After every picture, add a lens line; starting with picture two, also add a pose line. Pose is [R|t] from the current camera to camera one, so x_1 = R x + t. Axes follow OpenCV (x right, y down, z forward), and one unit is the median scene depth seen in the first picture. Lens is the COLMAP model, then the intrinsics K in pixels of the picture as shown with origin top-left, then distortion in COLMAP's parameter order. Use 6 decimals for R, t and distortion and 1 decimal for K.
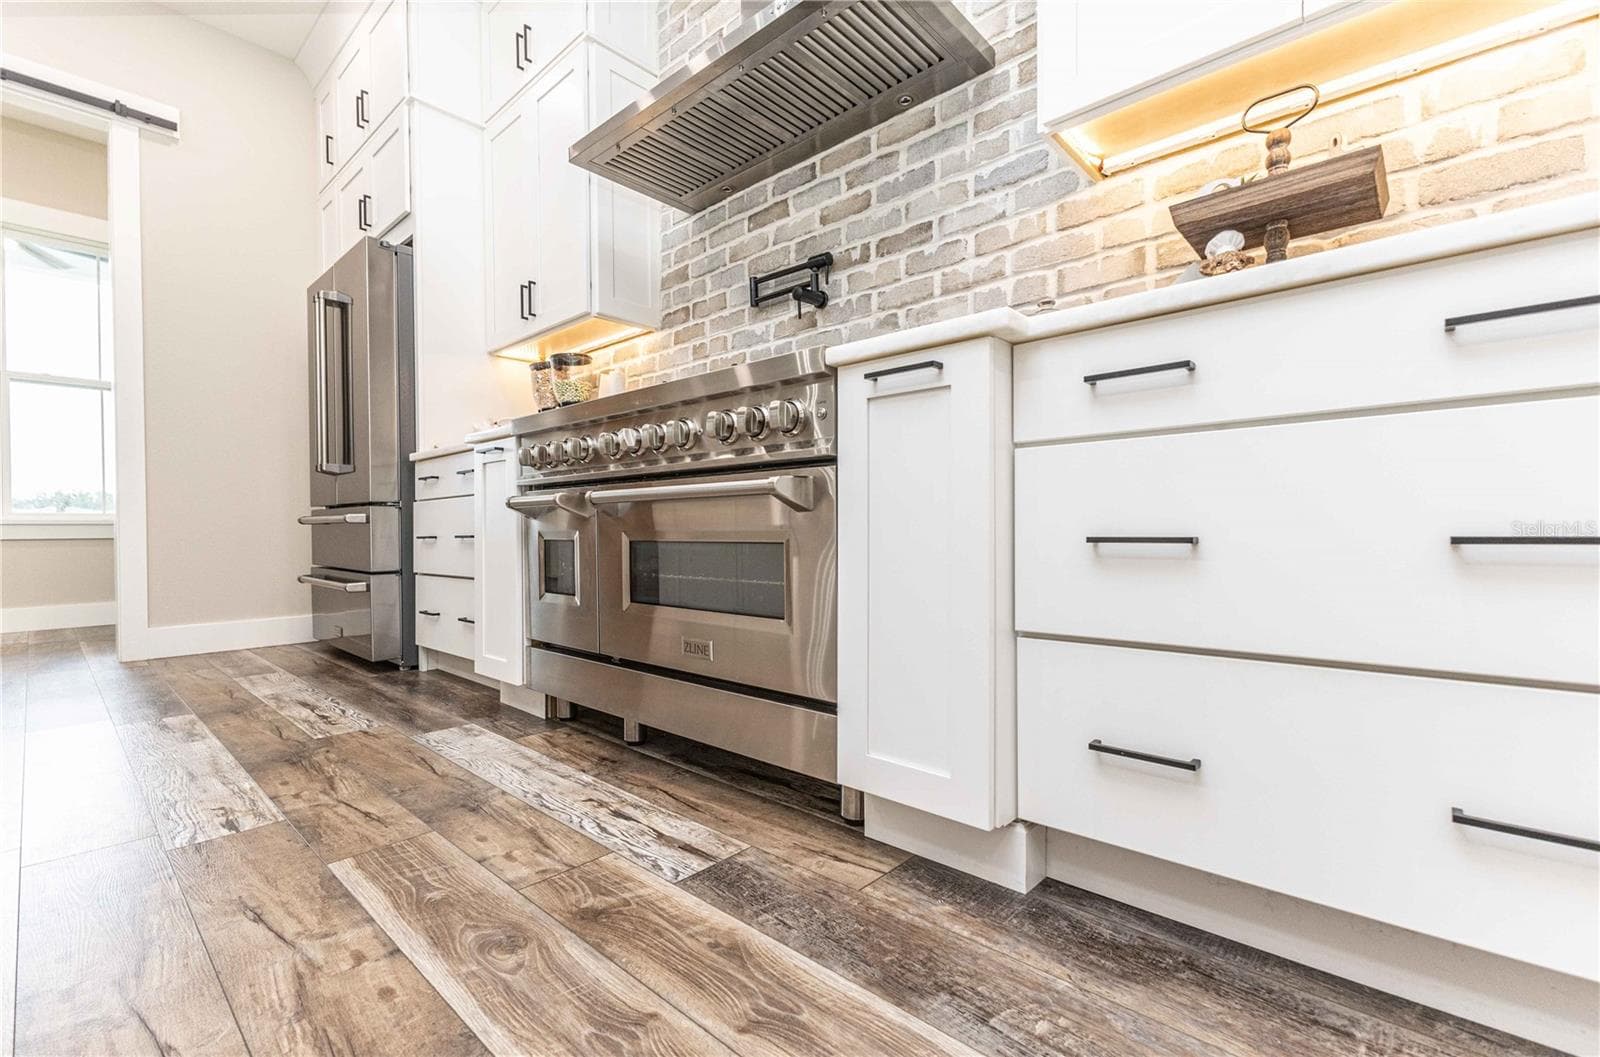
lens RADIAL K [[698.1, 0, 789.7], [0, 698.1, 531.4], [0, 0, 1]] dist [0.013462, -0.004462]
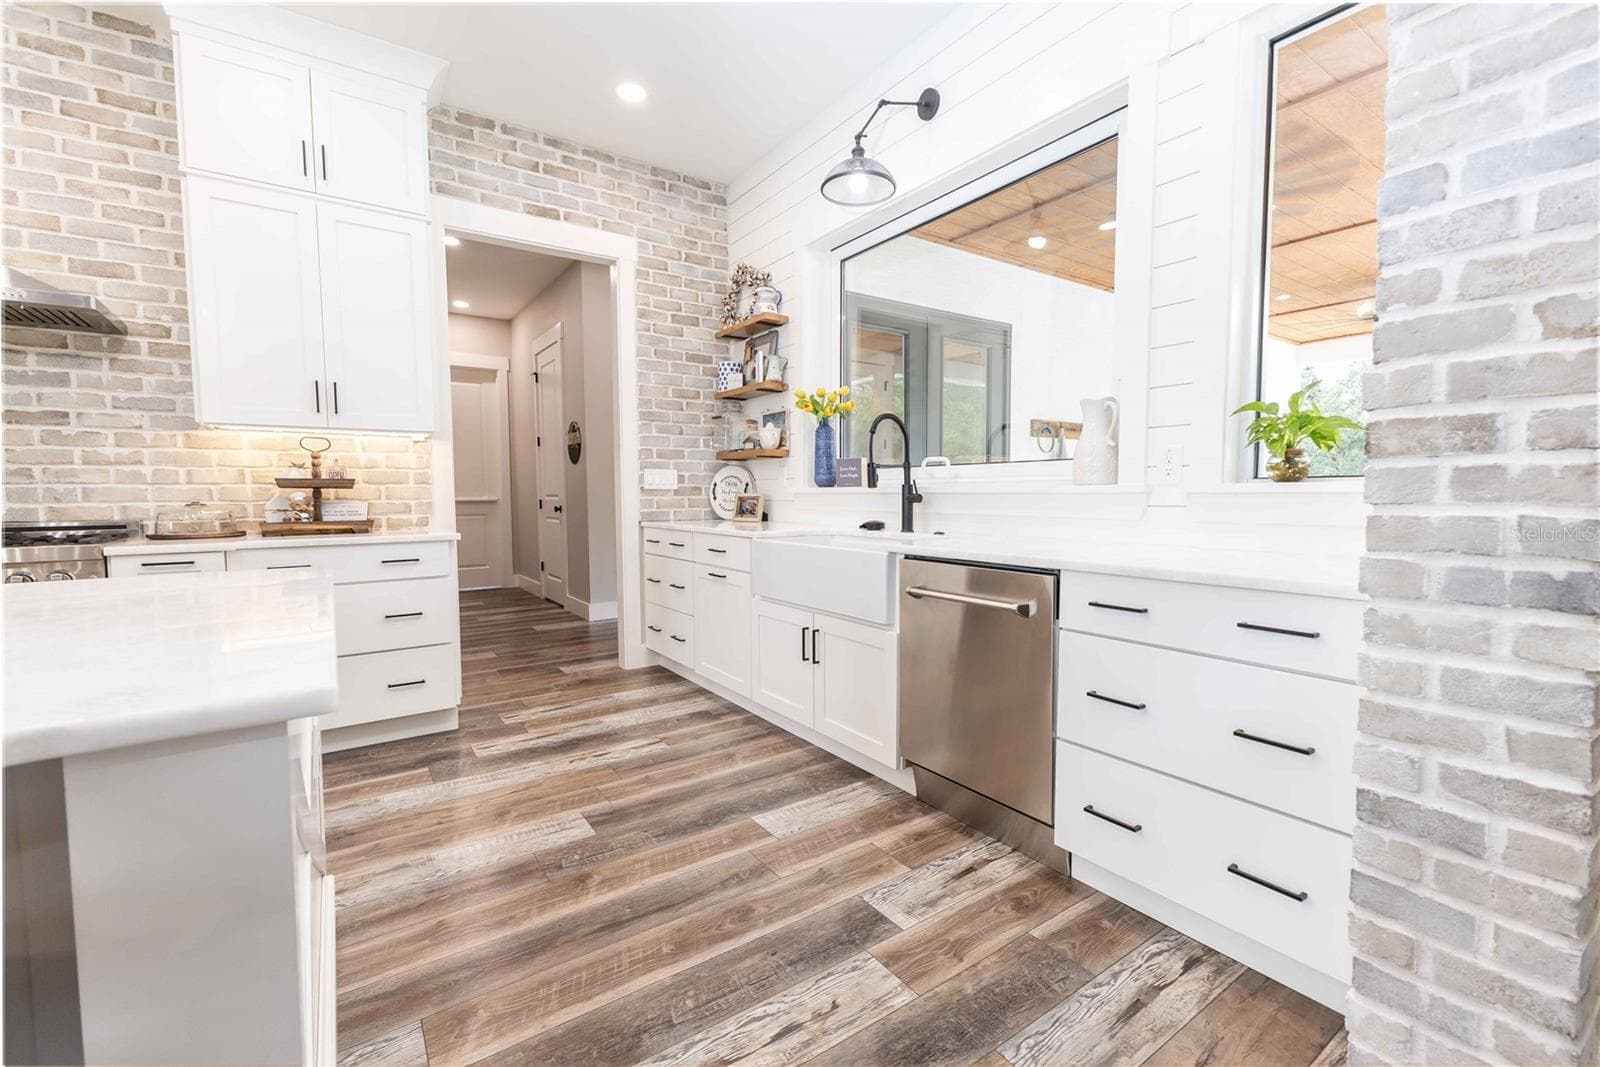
lens RADIAL K [[684.5, 0, 803.4], [0, 684.5, 530.9], [0, 0, 1]] dist [0.011319, -0.002453]
pose [[0.218277, -0.048909, 0.974660, -0.883136], [0.009980, 0.998803, 0.047885, -0.244438], [-0.975836, -0.000726, 0.218504, -0.824743]]
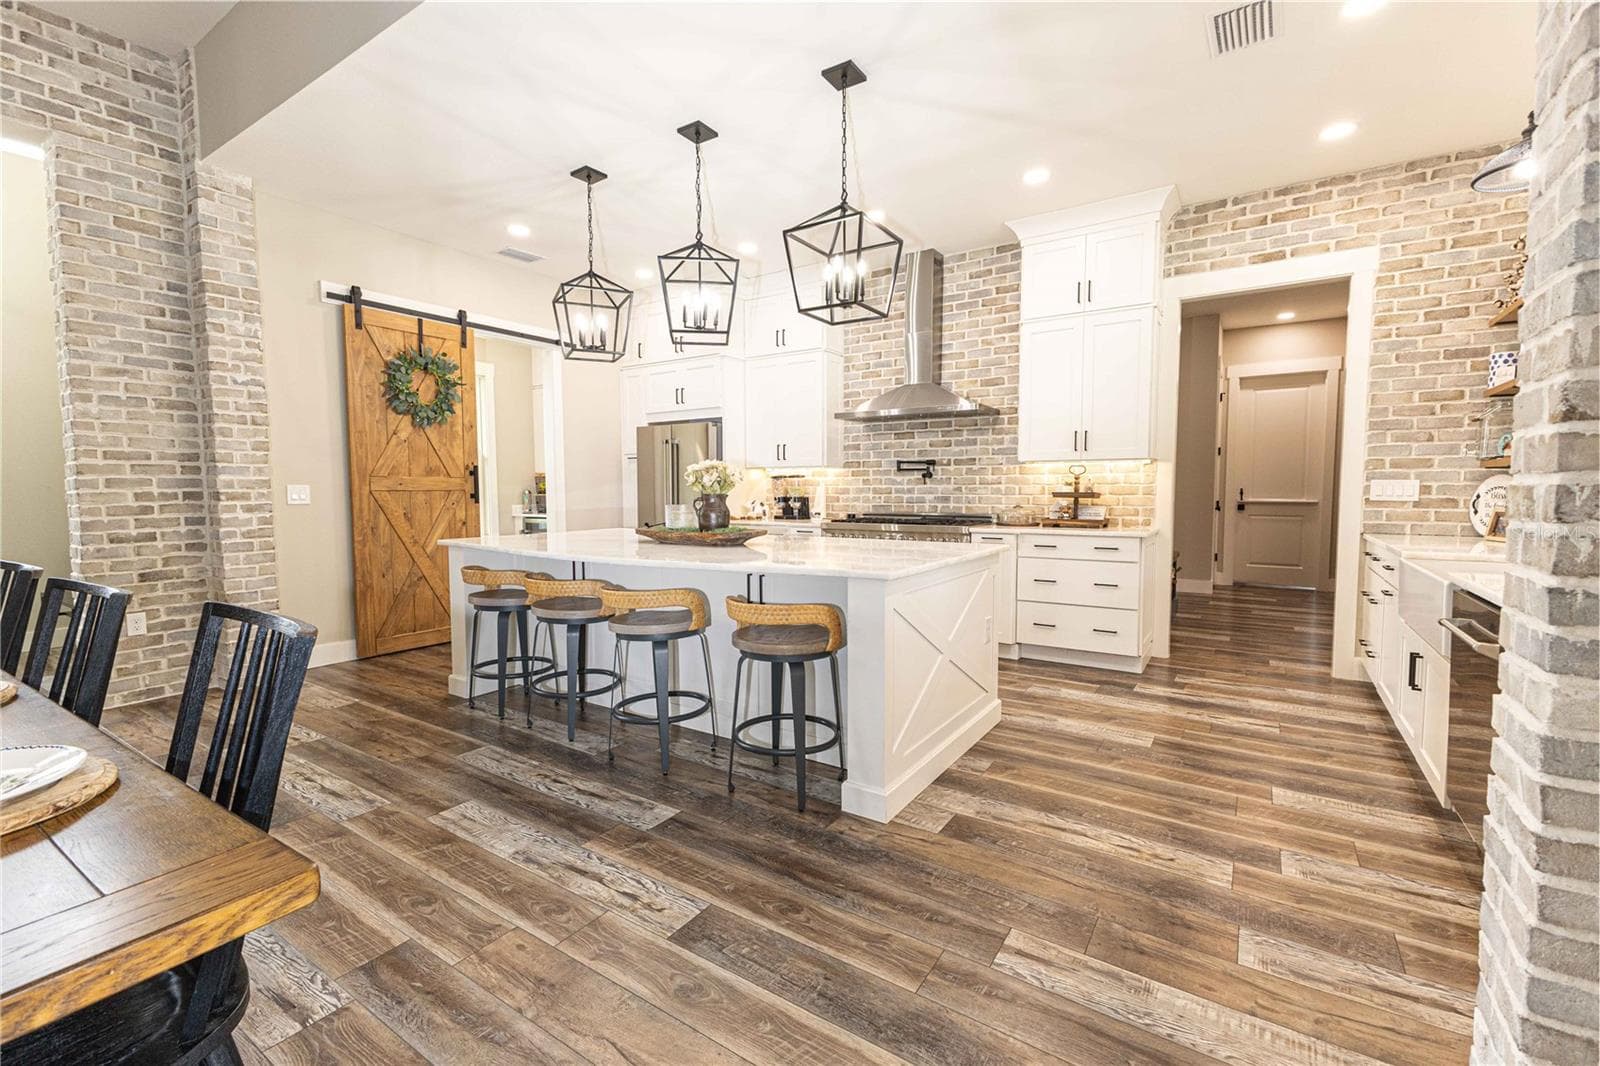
lens RADIAL K [[684.5, 0, 803.6], [0, 684.5, 533.1], [0, 0, 1]] dist [0.011319, -0.002453]
pose [[0.987015, -0.005239, 0.160540, -0.951110], [-0.004471, 0.998184, 0.060064, -0.297273], [-0.160563, -0.060002, 0.985200, -1.689530]]
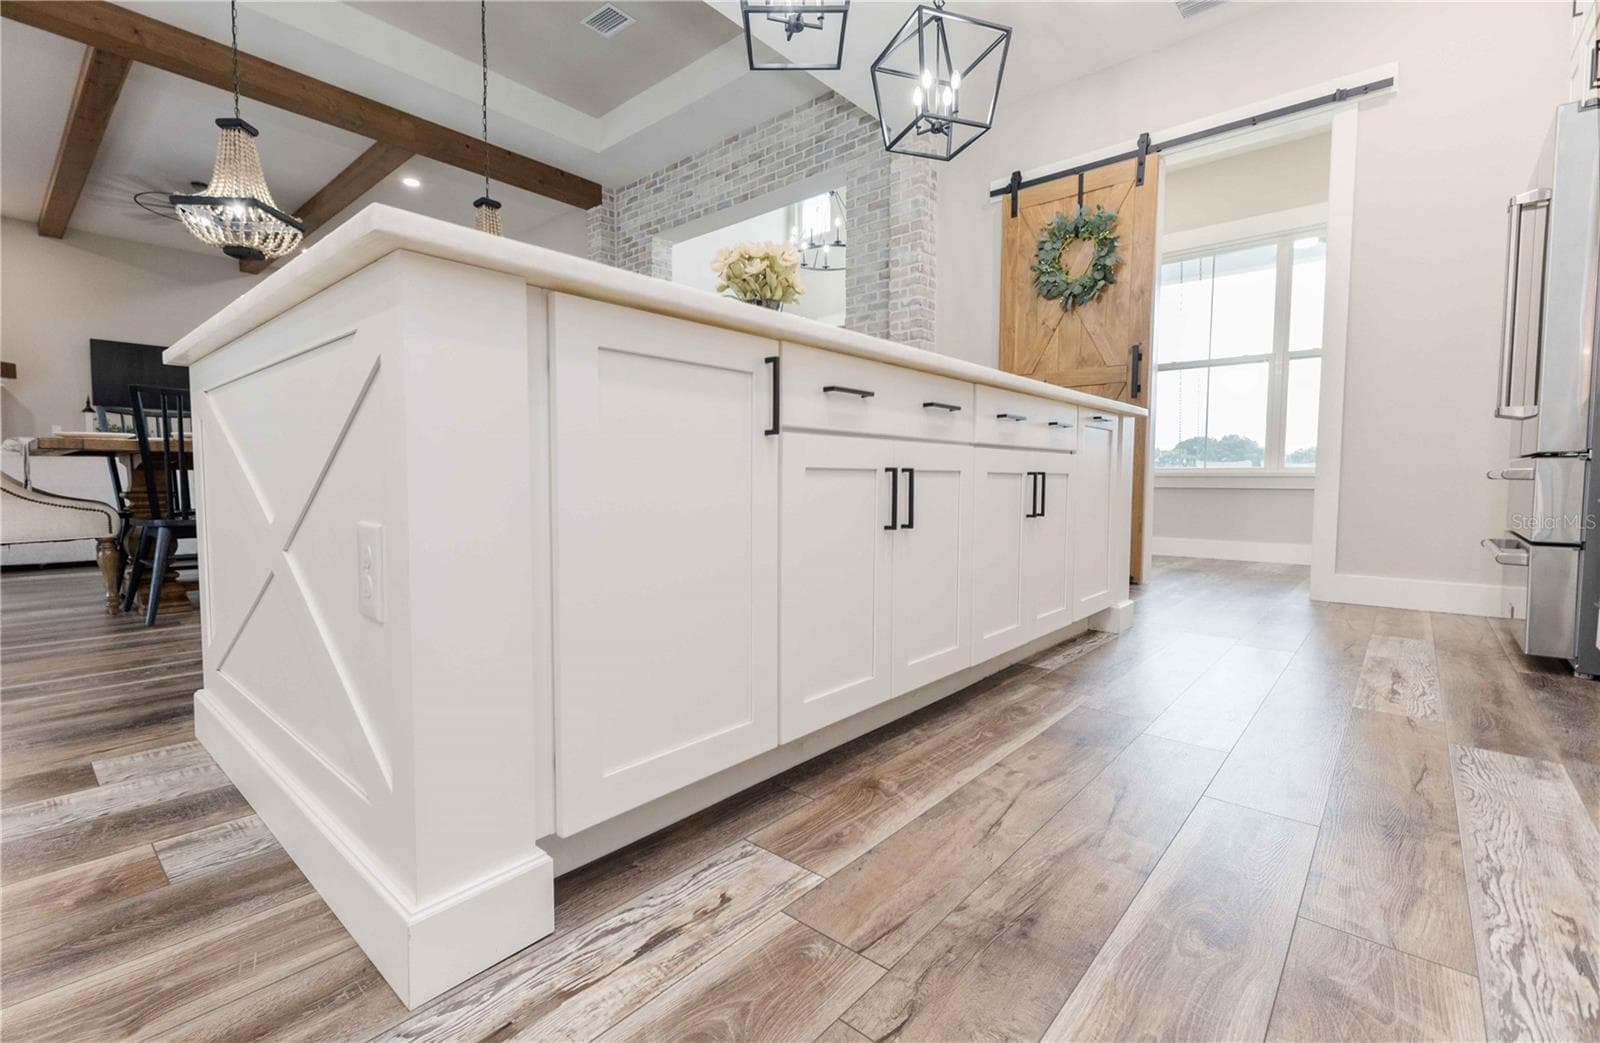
lens RADIAL K [[701.4, 0, 781.1], [0, 701.4, 513.9], [0, 0, 1]] dist [0.008735, -0.001776]
pose [[0.019279, 0.061488, -0.997922, 0.259031], [-0.012392, 0.998045, 0.061257, -0.017506], [0.999737, 0.011185, 0.020003, 0.198807]]
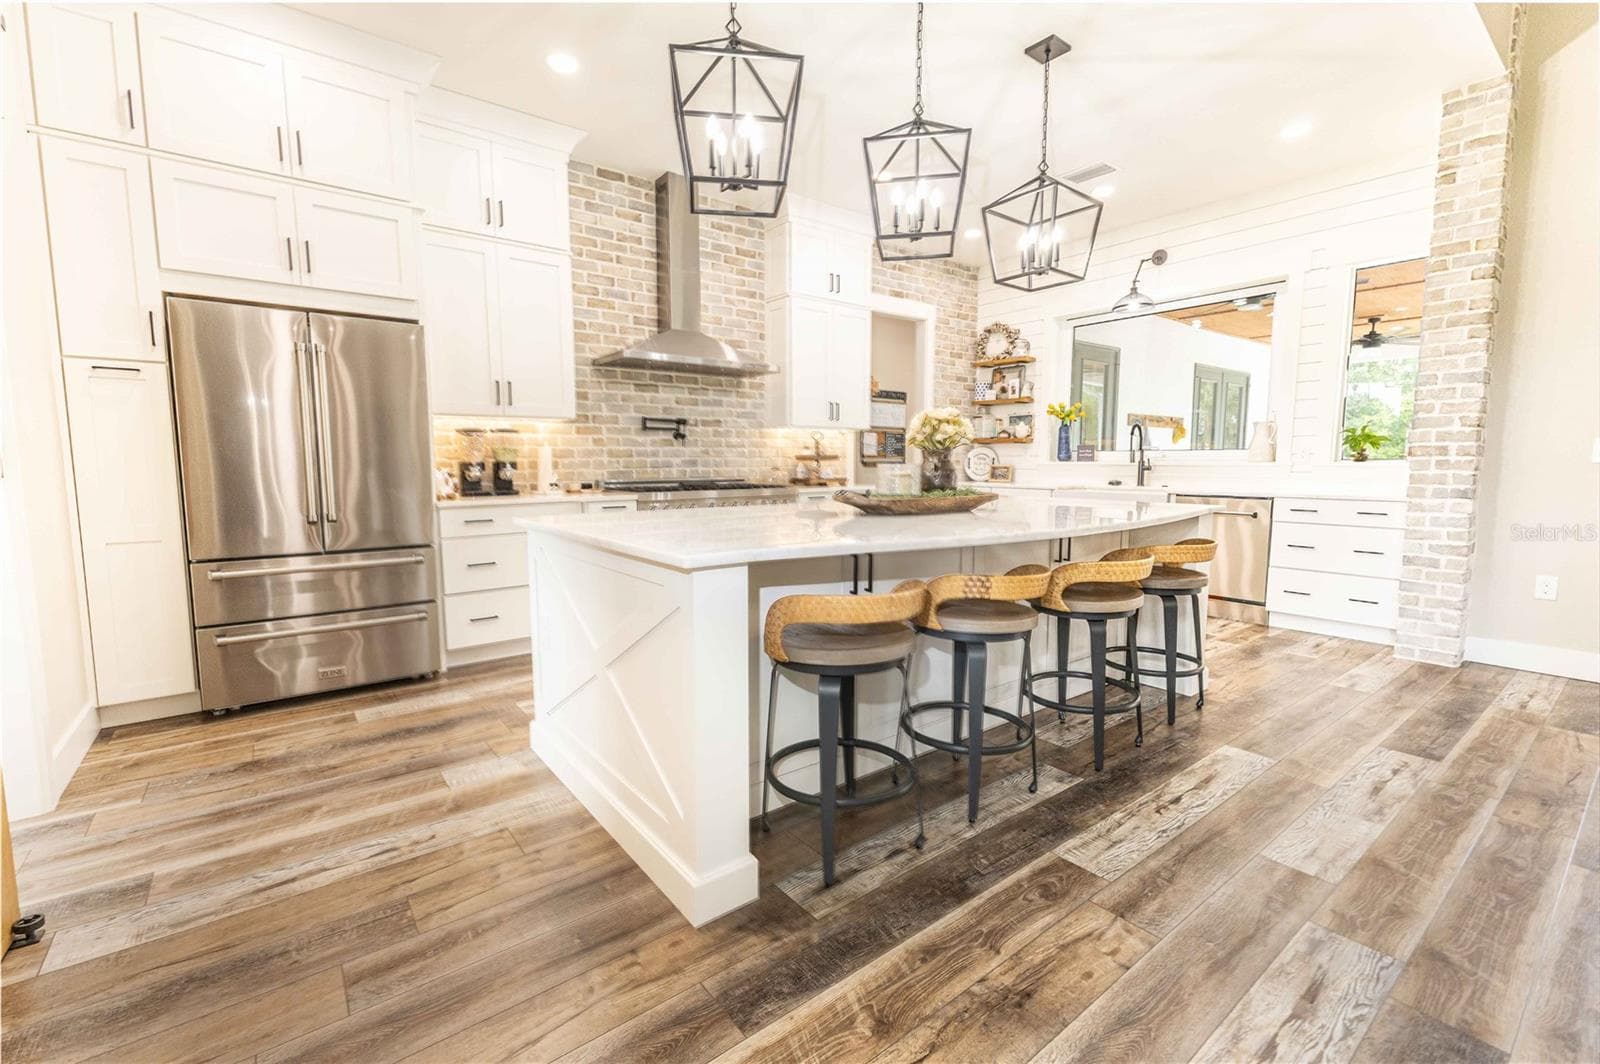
lens RADIAL K [[684.5, 0, 798.6], [0, 684.5, 526.9], [0, 0, 1]] dist [0.011319, -0.002453]
pose [[0.164397, -0.087184, 0.982534, -2.450694], [0.004354, 0.996141, 0.087663, -0.253859], [-0.986385, -0.010134, 0.164143, 0.237514]]
